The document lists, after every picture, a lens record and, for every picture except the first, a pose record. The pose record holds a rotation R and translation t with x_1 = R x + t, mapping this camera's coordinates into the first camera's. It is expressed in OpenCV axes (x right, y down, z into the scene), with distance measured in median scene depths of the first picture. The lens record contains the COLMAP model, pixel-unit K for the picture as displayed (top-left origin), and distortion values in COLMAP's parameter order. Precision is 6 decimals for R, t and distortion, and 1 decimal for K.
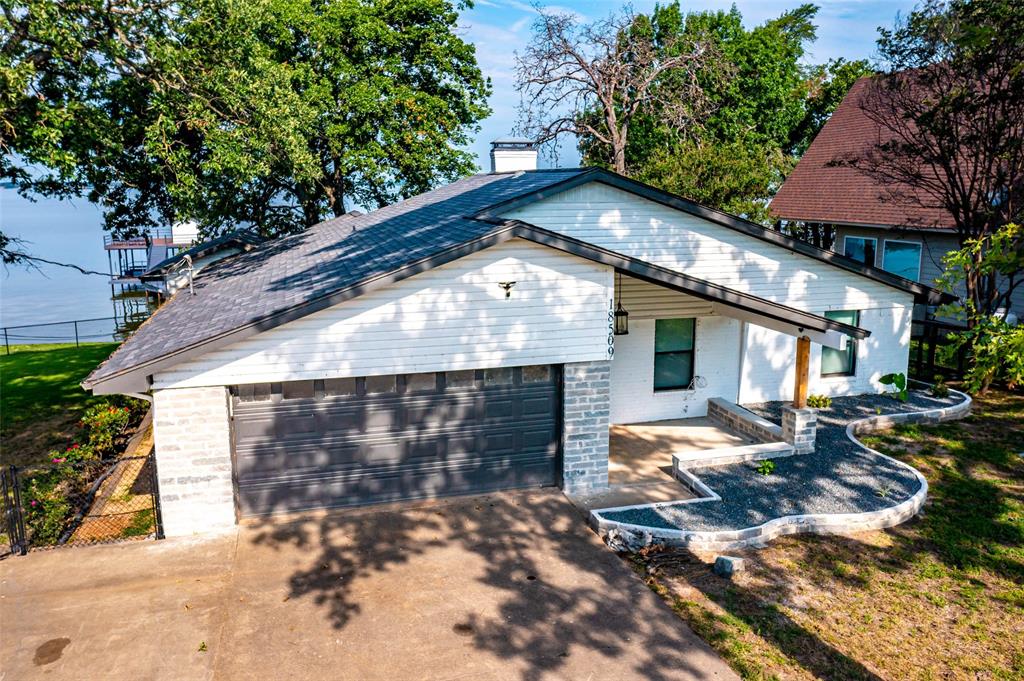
lens RADIAL K [[786.8, 0, 512.0], [0, 786.8, 340.5], [0, 0, 1]] dist [-0.003044, -0.002359]
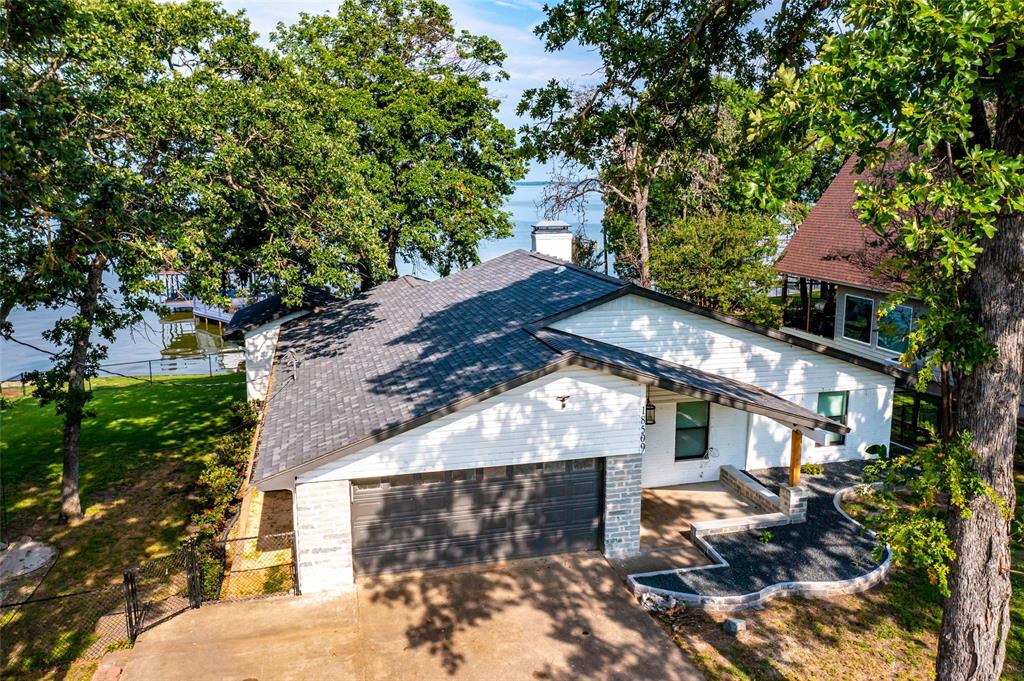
lens RADIAL K [[786.8, 0, 512.0], [0, 786.8, 340.5], [0, 0, 1]] dist [-0.003044, -0.002359]
pose [[0.999850, 0.005259, -0.016532, -0.068412], [-0.005175, 0.999973, 0.005126, -0.169338], [0.016558, -0.005040, 0.999850, -0.281802]]
